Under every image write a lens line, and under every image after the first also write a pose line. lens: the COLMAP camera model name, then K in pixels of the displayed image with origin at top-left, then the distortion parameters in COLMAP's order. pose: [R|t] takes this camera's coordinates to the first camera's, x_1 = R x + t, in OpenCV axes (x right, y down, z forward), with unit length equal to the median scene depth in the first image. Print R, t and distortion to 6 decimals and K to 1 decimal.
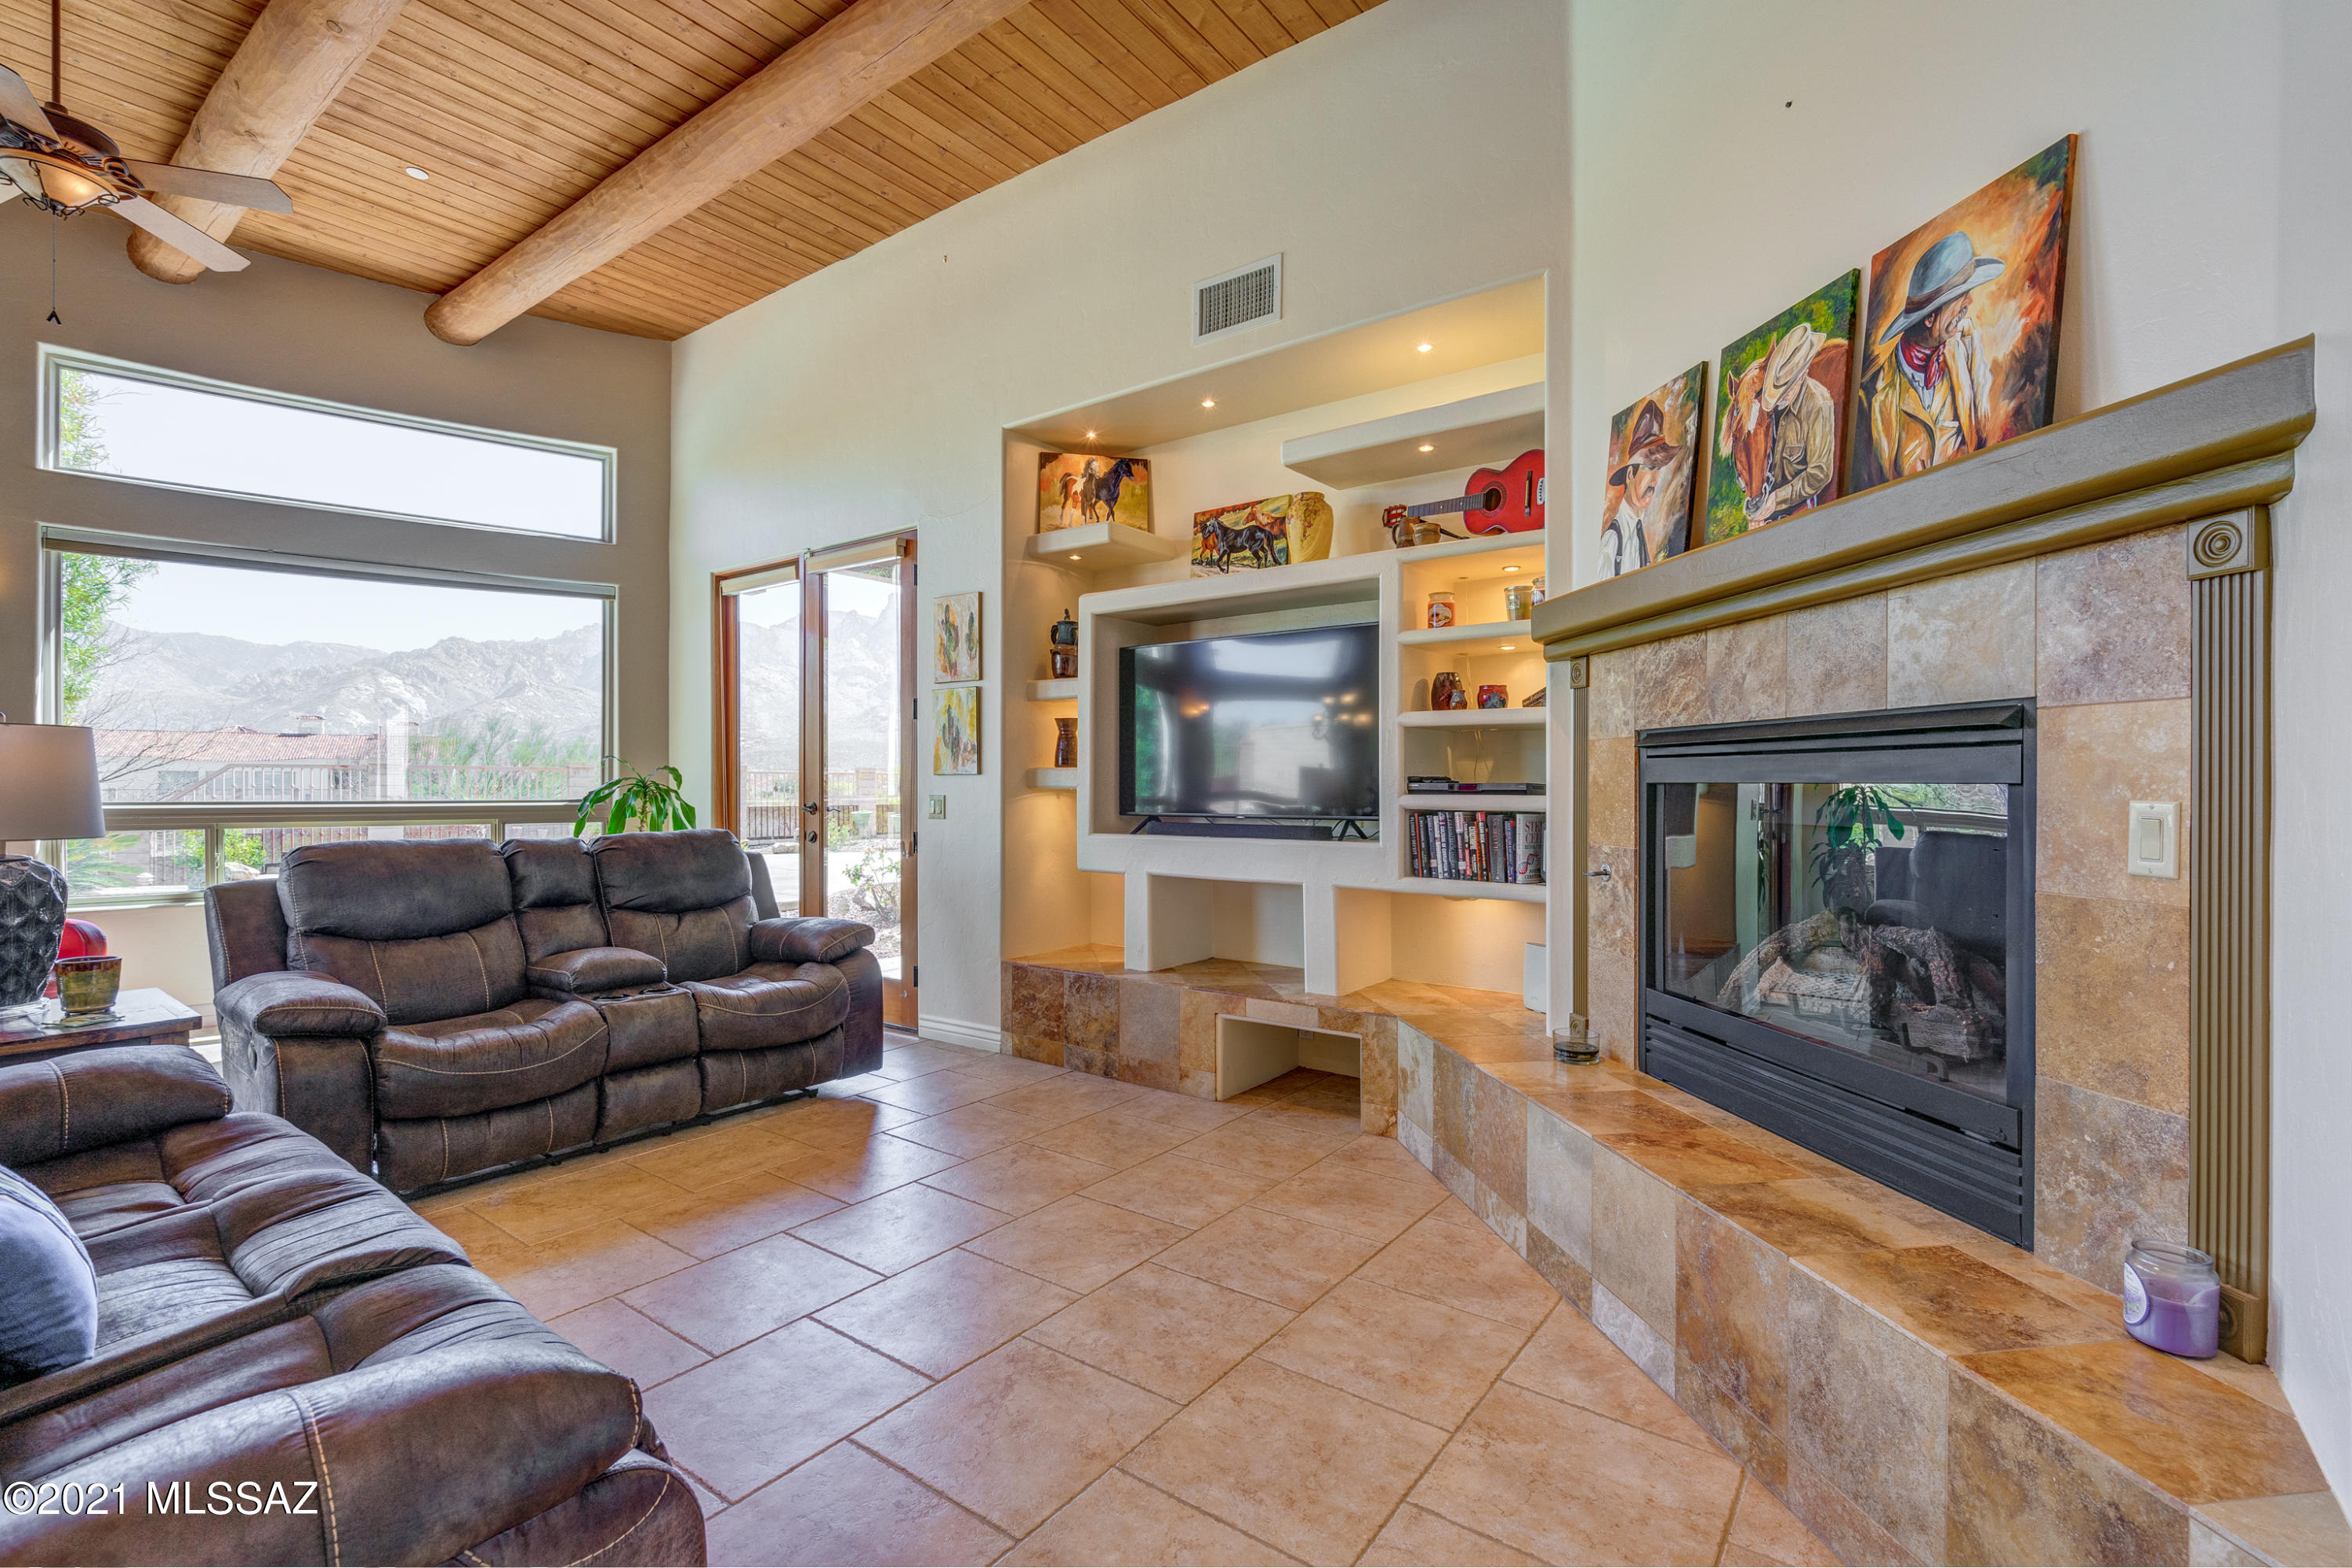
lens RADIAL K [[1064.6, 0, 1161.9], [0, 1064.6, 782.1], [0, 0, 1]] dist [-0.003243, 0.002083]
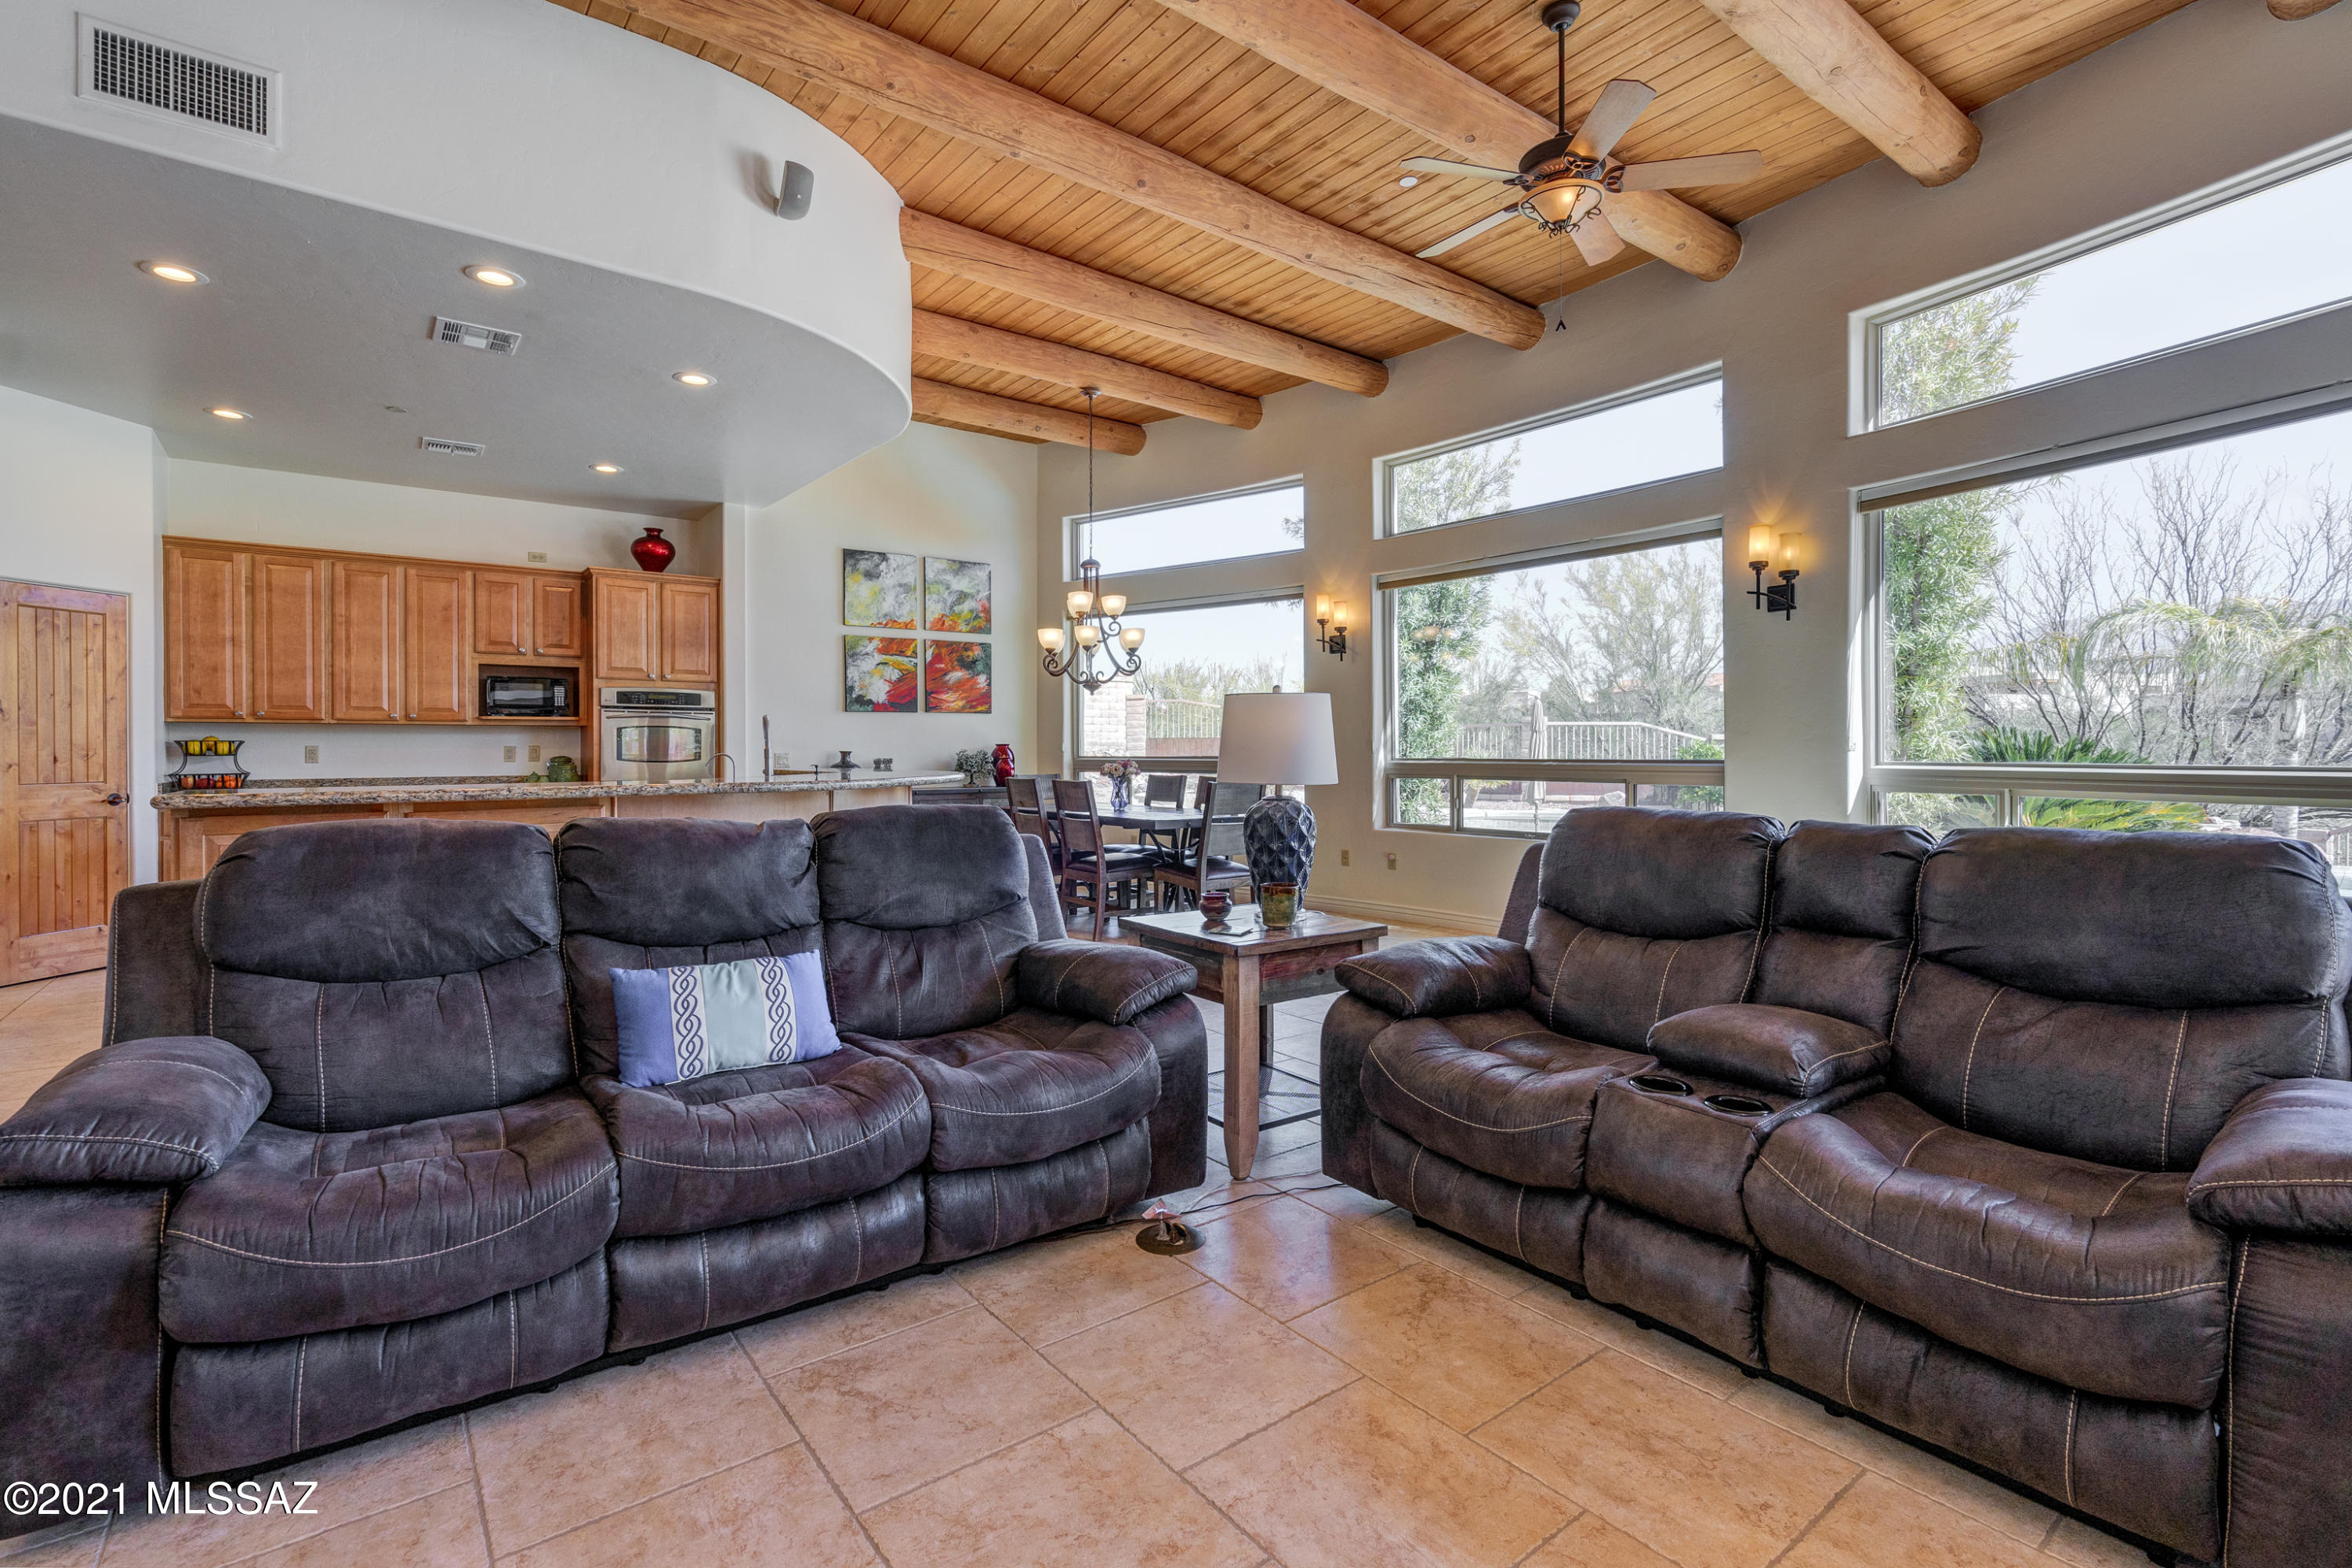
lens RADIAL K [[1064.6, 0, 1163.6], [0, 1064.6, 746.1], [0, 0, 1]] dist [-0.003243, 0.002083]
pose [[-0.266090, -0.005114, -0.963935, 0.181944], [0.002599, 0.999978, -0.006023, 0.014324], [0.963945, -0.004108, -0.266071, 1.092699]]
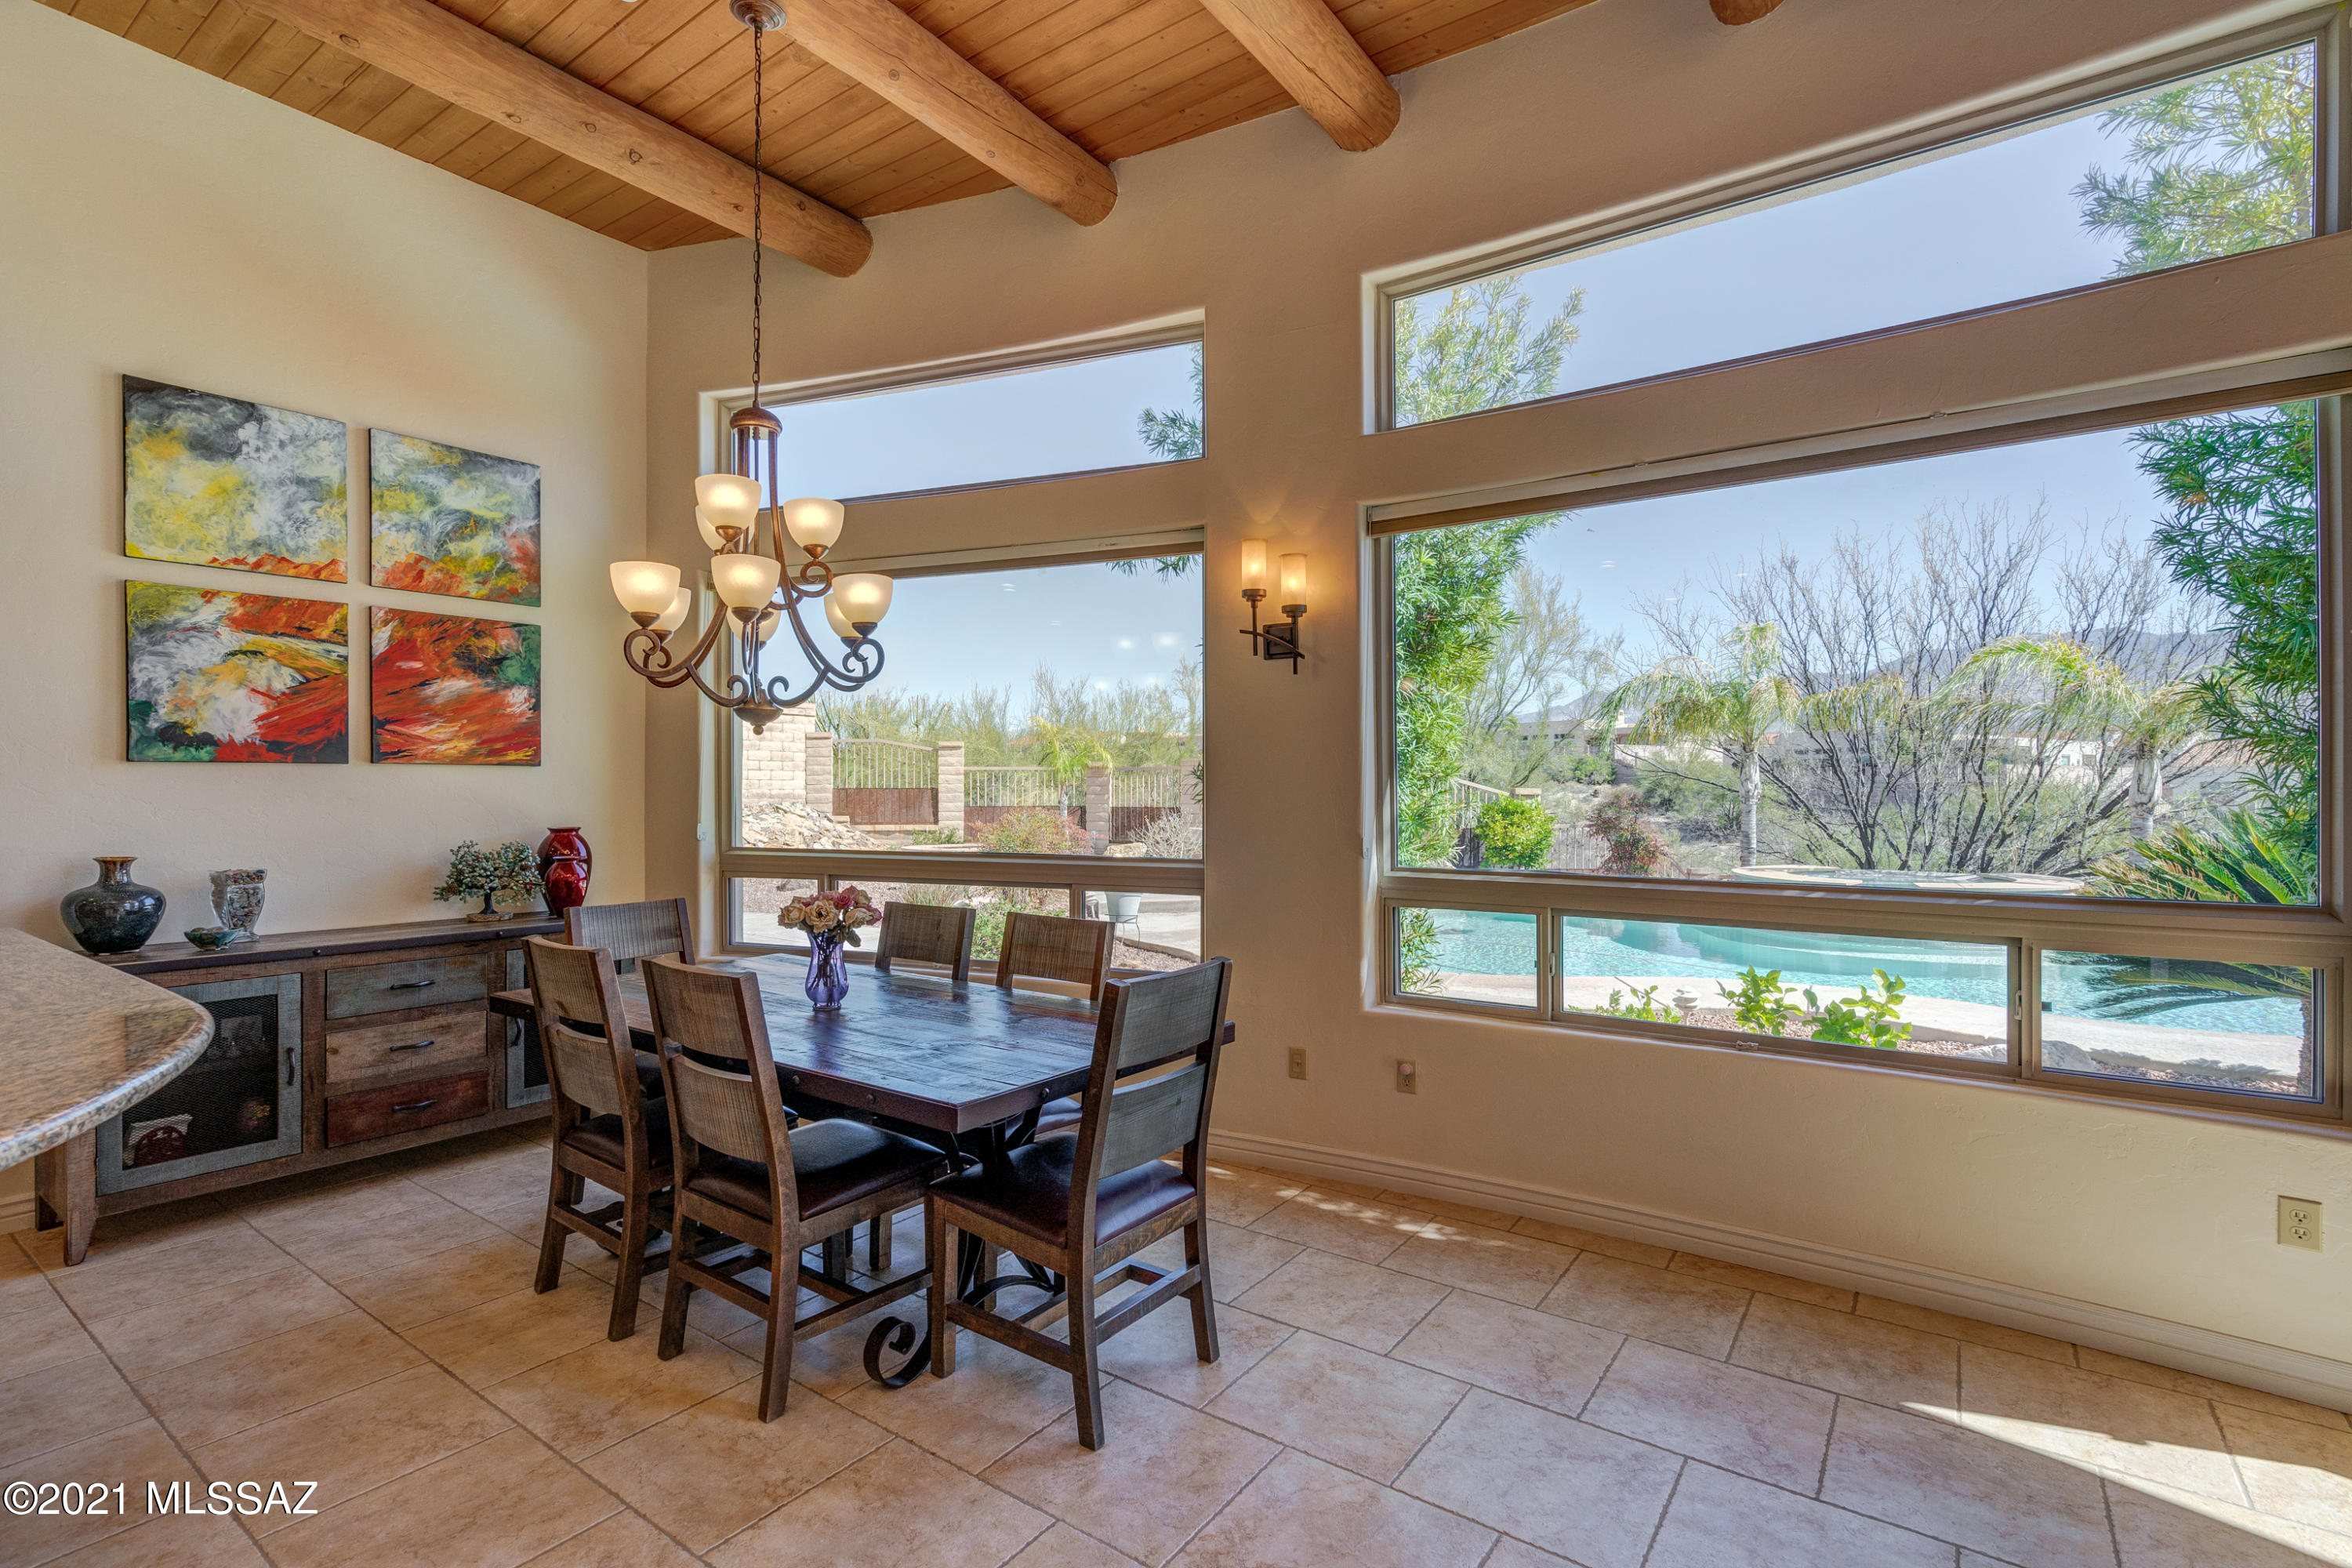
lens RADIAL K [[1064.6, 0, 1201.0], [0, 1064.6, 785.6], [0, 0, 1]] dist [-0.003243, 0.002083]
pose [[0.055750, -0.006425, -0.998424, -1.110341], [0.003067, 0.999976, -0.006263, -0.061347], [0.998440, -0.002712, 0.055768, 0.644341]]
